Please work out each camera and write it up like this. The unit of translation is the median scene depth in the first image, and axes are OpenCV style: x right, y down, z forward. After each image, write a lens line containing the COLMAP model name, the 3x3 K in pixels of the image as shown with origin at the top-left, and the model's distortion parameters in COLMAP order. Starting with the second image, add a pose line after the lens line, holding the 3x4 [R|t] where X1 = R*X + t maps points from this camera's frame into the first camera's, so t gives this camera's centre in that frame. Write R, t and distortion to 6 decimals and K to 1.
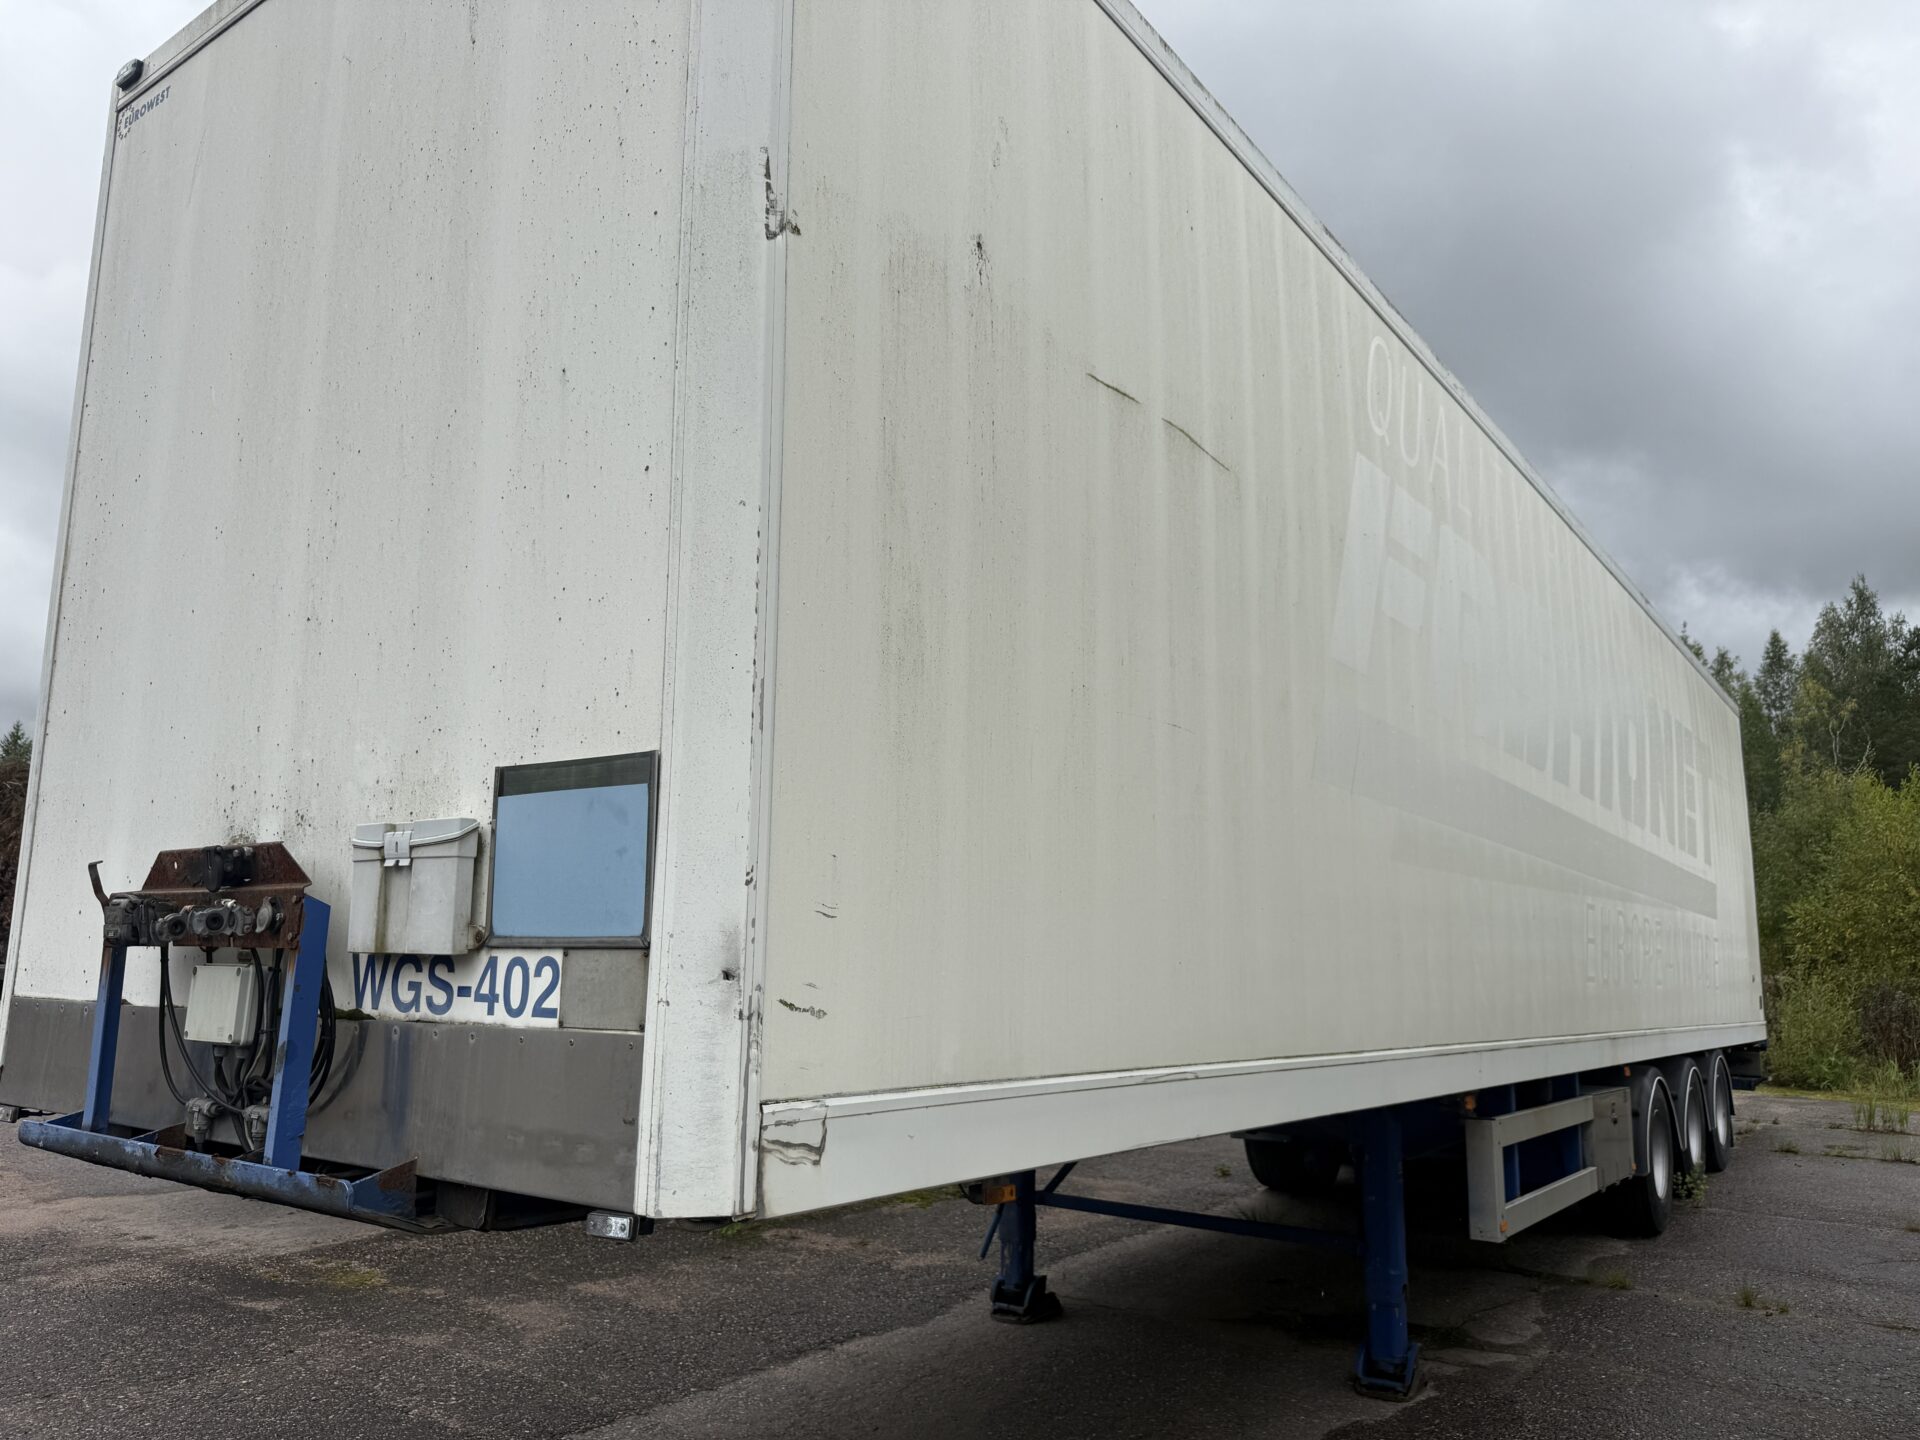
lens RADIAL K [[1369.1, 0, 966.2], [0, 1369.1, 724.0], [0, 0, 1]] dist [-0.001654, 0.003378]
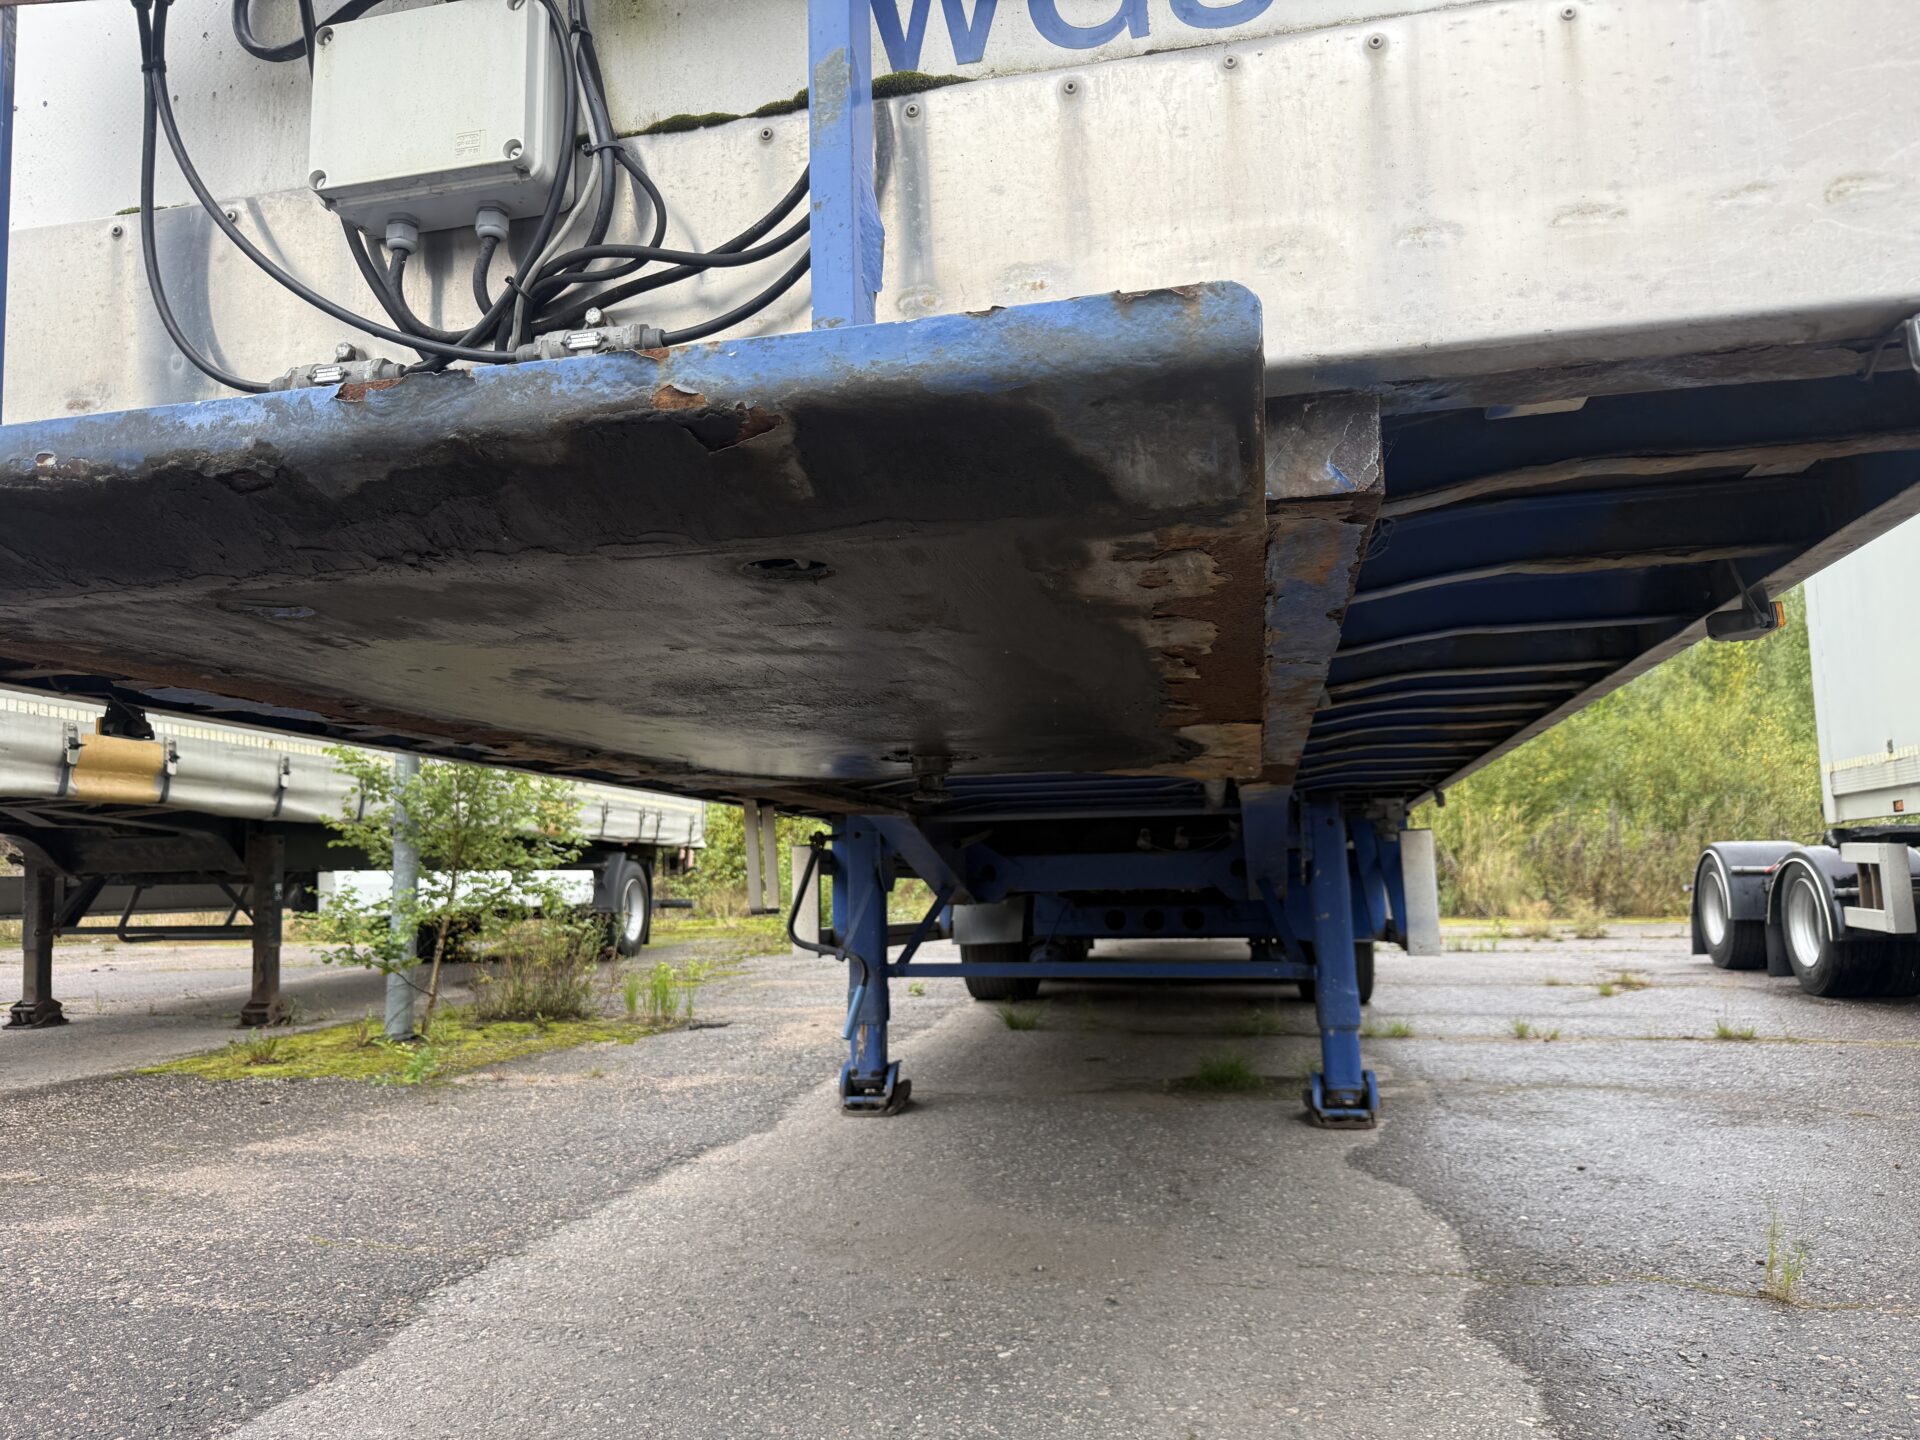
lens RADIAL K [[1368.1, 0, 964.3], [0, 1368.1, 702.2], [0, 0, 1]] dist [0.040425, -0.046452]
pose [[0.925374, 0.007719, 0.378978, -0.429176], [-0.026533, 0.998659, 0.044448, 0.279979], [-0.378126, -0.051187, 0.924338, 0.427161]]
